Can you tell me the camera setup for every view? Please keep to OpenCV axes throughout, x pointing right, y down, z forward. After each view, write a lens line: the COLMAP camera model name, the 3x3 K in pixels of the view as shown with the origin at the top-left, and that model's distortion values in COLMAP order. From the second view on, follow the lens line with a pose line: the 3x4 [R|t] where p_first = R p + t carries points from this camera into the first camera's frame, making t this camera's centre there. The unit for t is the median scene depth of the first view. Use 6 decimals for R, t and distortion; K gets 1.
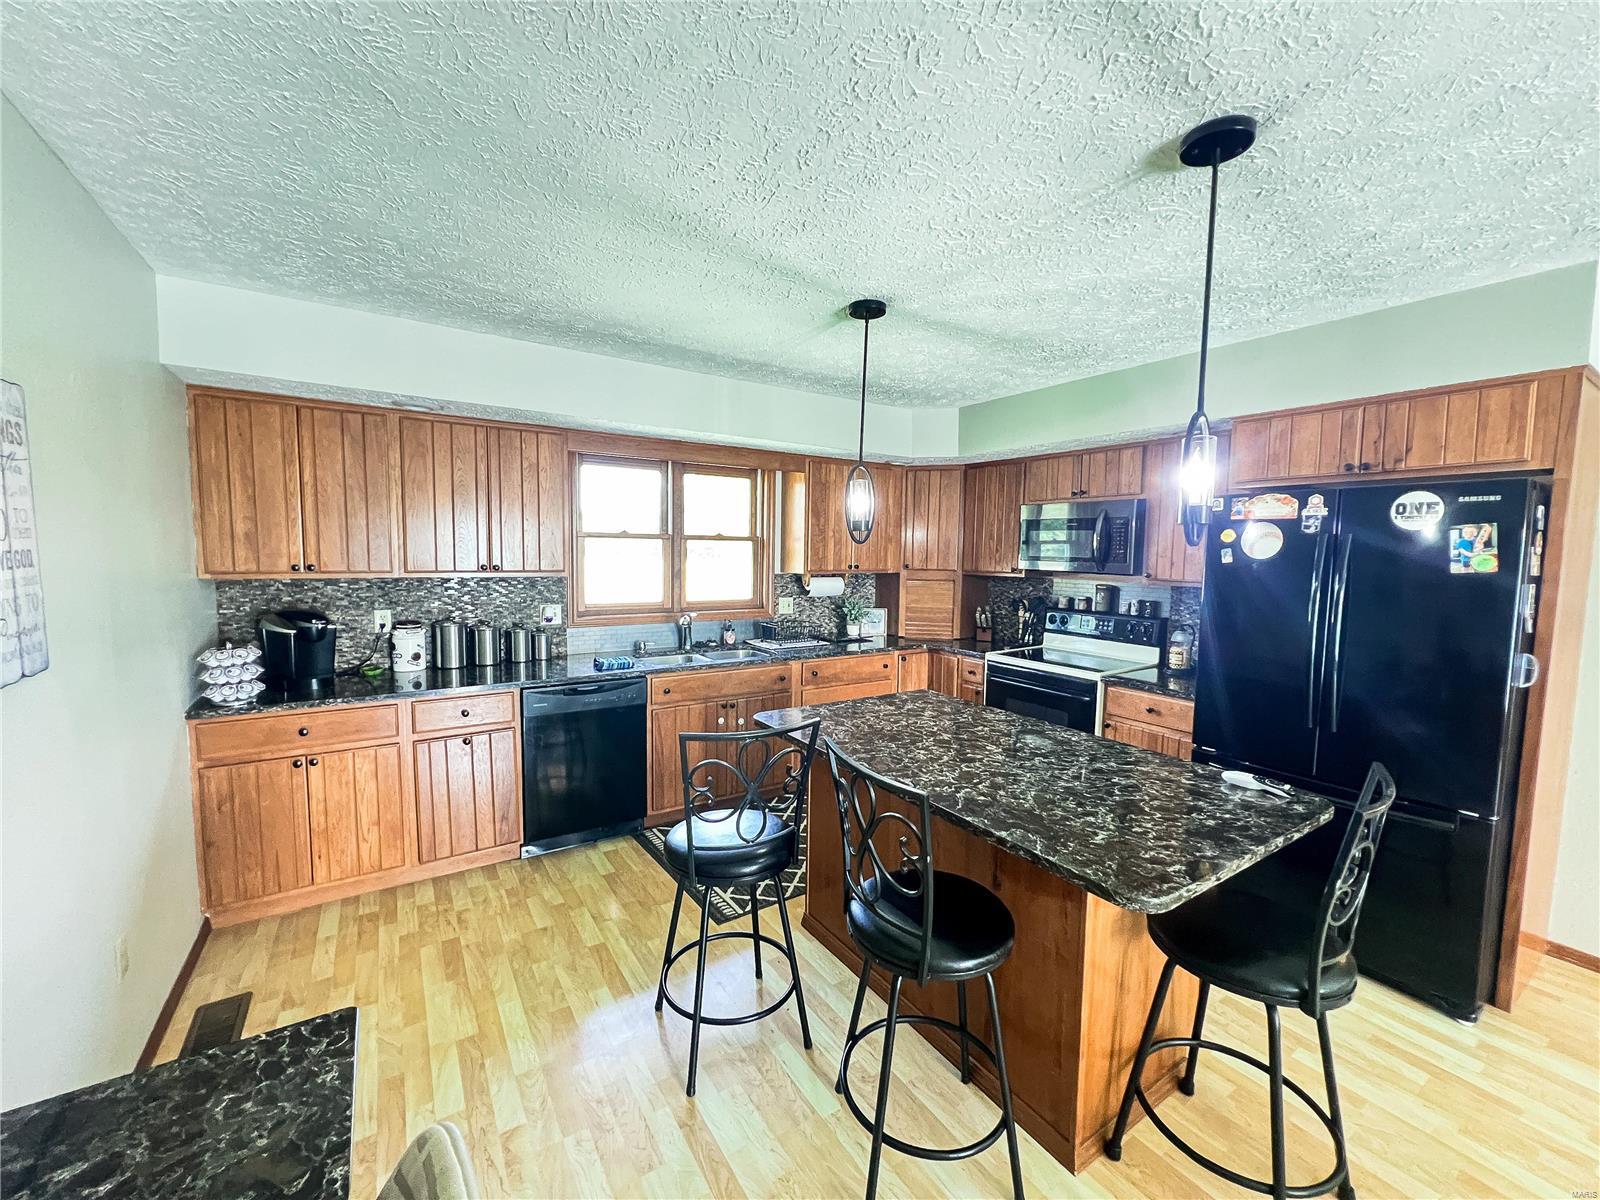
lens RADIAL K [[641.0, 0, 795.7], [0, 641.0, 598.2], [0, 0, 1]] dist [-0.002926, -0.000781]
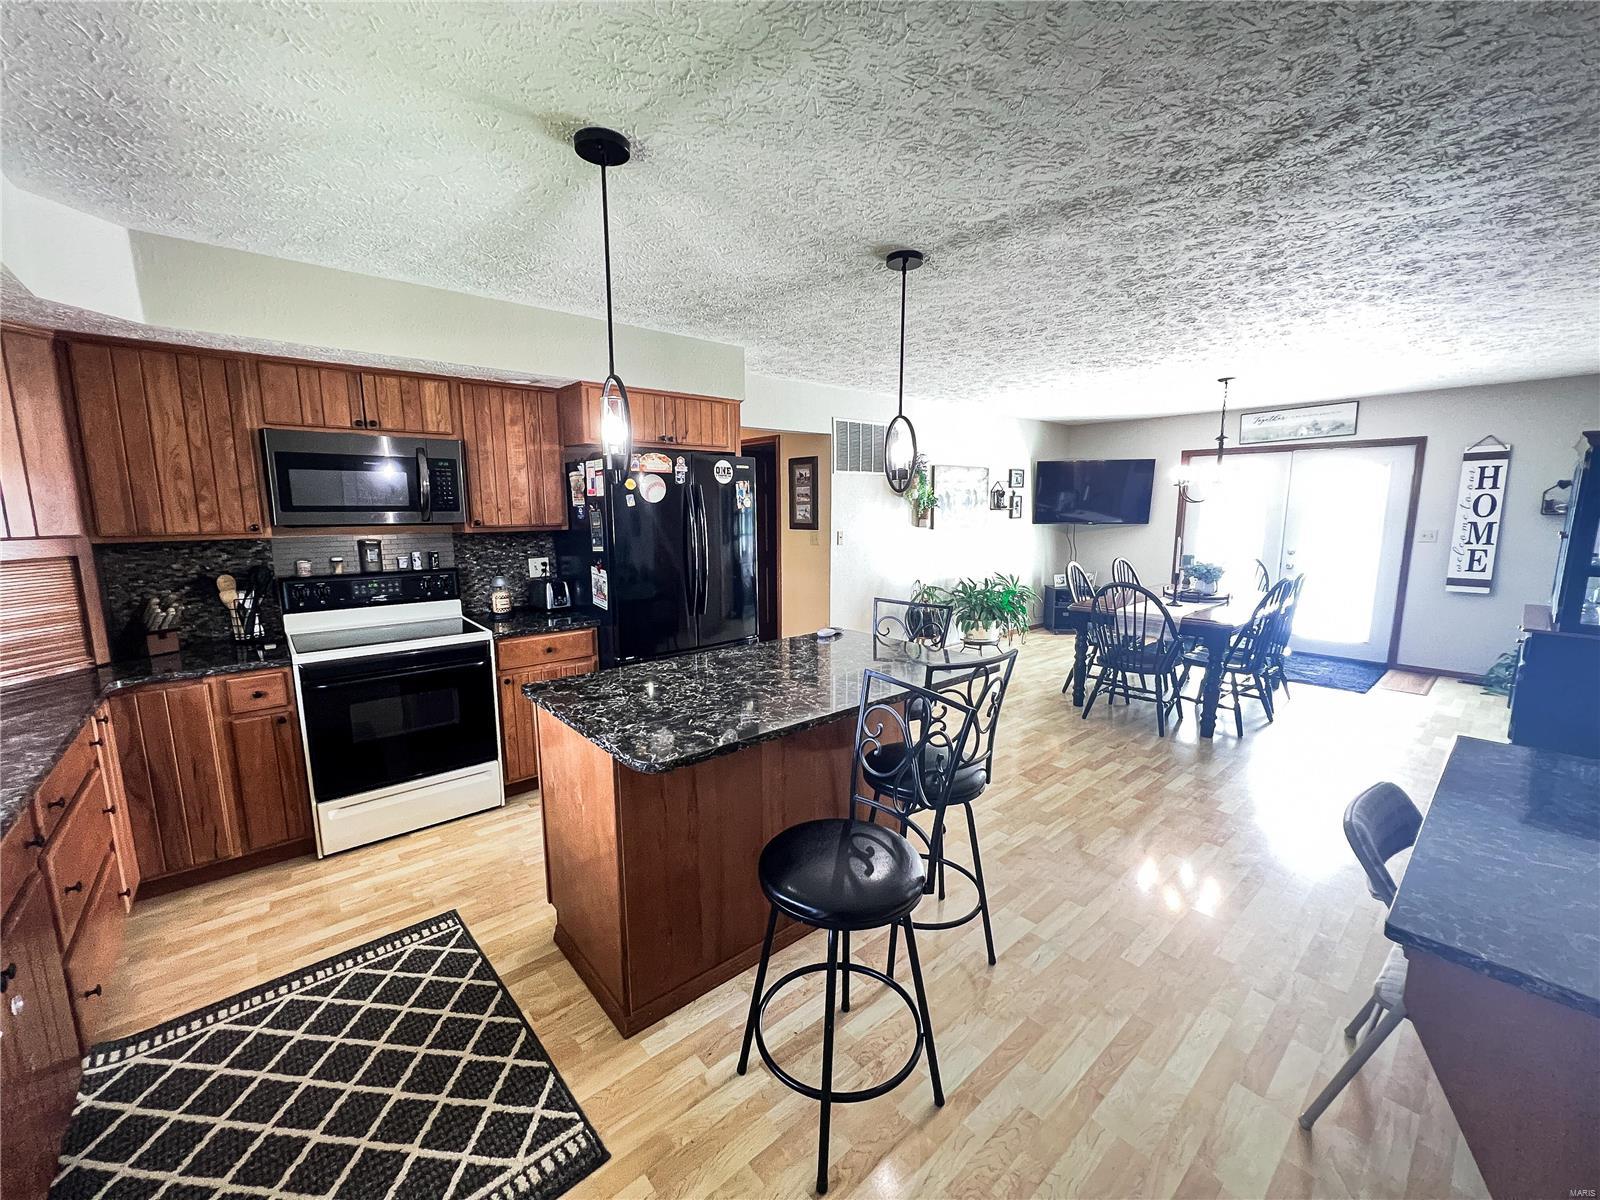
lens RADIAL K [[641.0, 0, 797.8], [0, 641.0, 603.0], [0, 0, 1]] dist [-0.002926, -0.000781]
pose [[-0.138173, -0.159875, 0.977419, -0.577762], [0.079975, 0.981861, 0.171907, -0.055195], [-0.987174, 0.101922, -0.122880, 0.801420]]
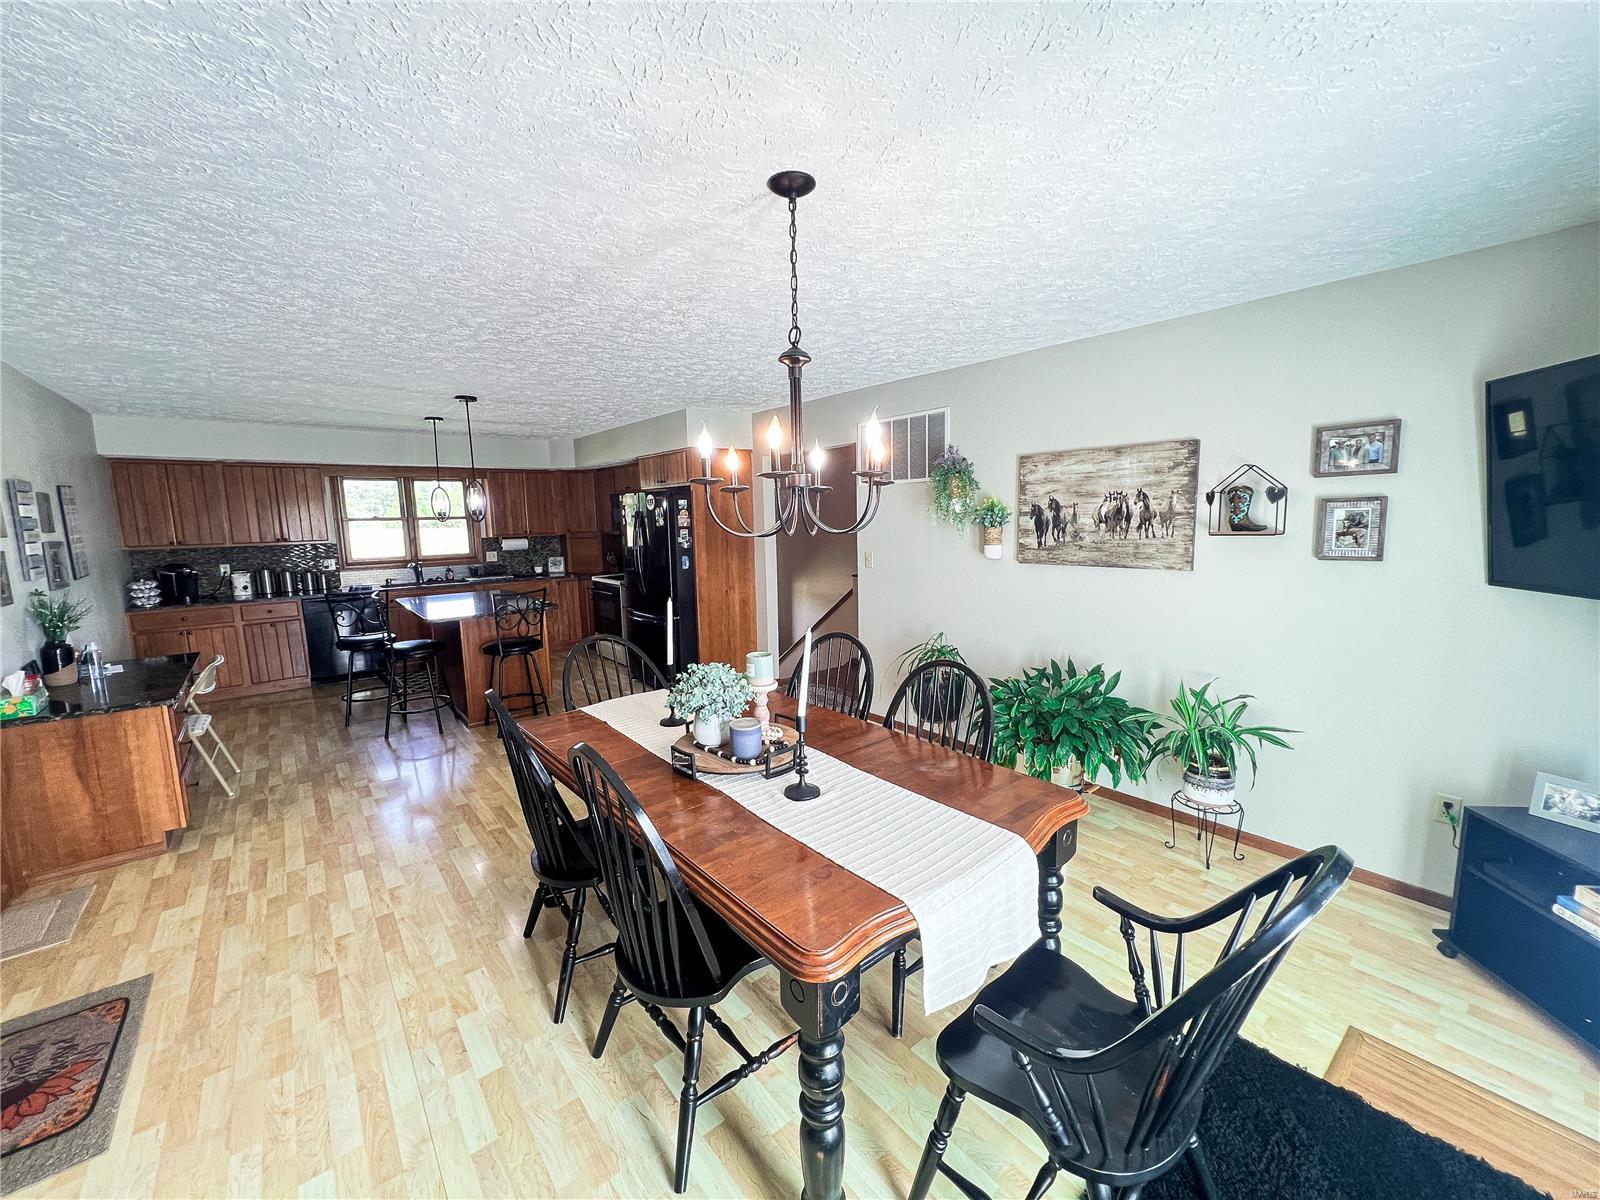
lens RADIAL K [[641.0, 0, 804.9], [0, 641.0, 601.7], [0, 0, 1]] dist [-0.002926, -0.000781]
pose [[0.993195, -0.047747, 0.106222, 0.967009], [0.041129, 0.997125, 0.063648, 0.088747], [-0.108956, -0.058847, 0.992303, -1.214470]]
